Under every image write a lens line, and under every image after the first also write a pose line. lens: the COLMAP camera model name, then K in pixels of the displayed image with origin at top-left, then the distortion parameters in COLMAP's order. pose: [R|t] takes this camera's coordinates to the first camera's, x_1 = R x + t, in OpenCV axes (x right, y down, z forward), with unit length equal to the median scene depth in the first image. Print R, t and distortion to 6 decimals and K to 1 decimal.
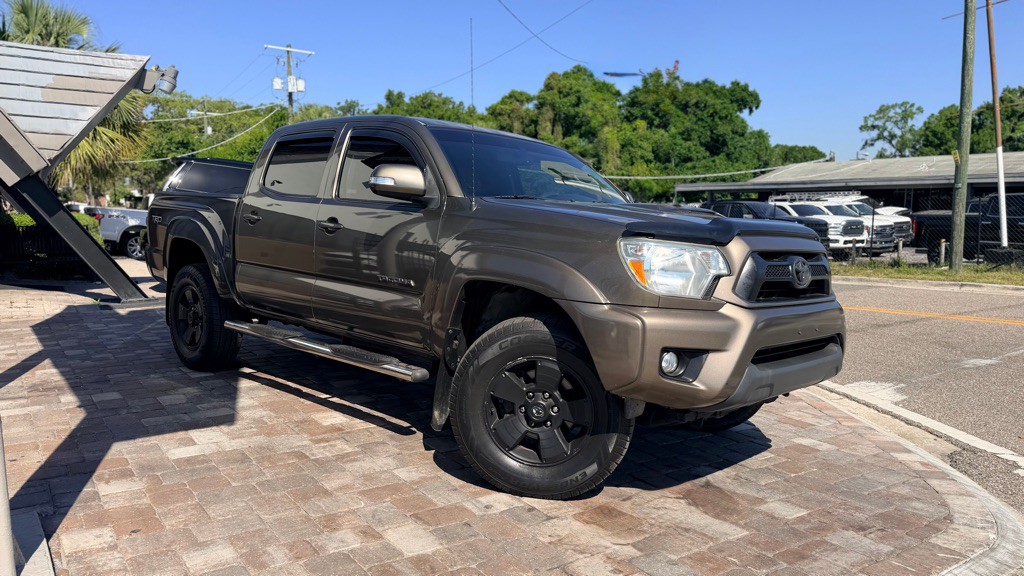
lens RADIAL K [[700.1, 0, 512.0], [0, 700.1, 288.0], [0, 0, 1]] dist [0.081868, -0.106702]
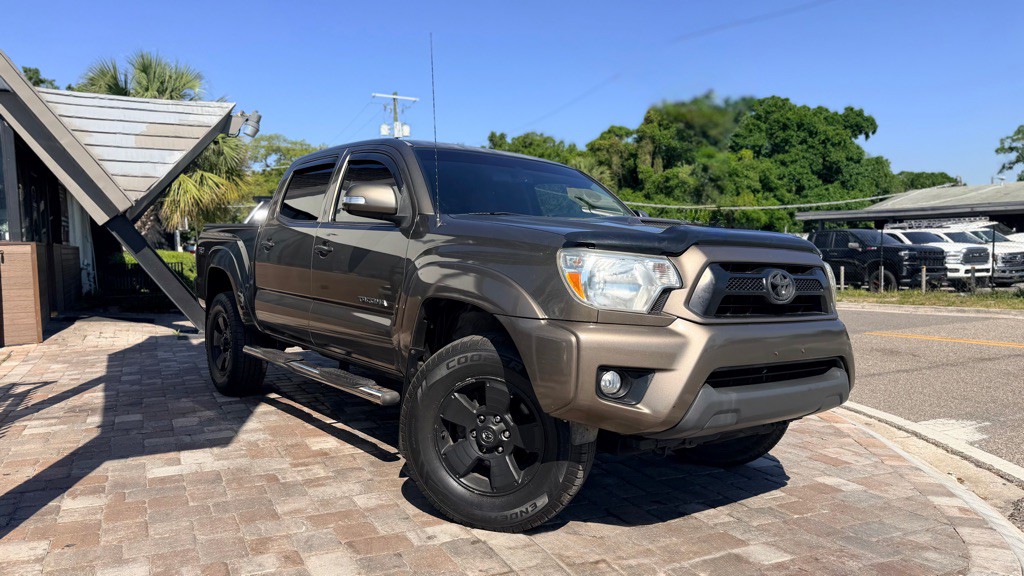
lens RADIAL K [[704.4, 0, 515.8], [0, 704.4, 284.9], [0, 0, 1]] dist [0.055425, -0.062012]
pose [[0.989845, -0.010105, -0.141789, 0.165915], [0.002233, 0.998453, -0.055564, 0.020969], [0.142131, 0.054683, 0.988336, 0.048244]]
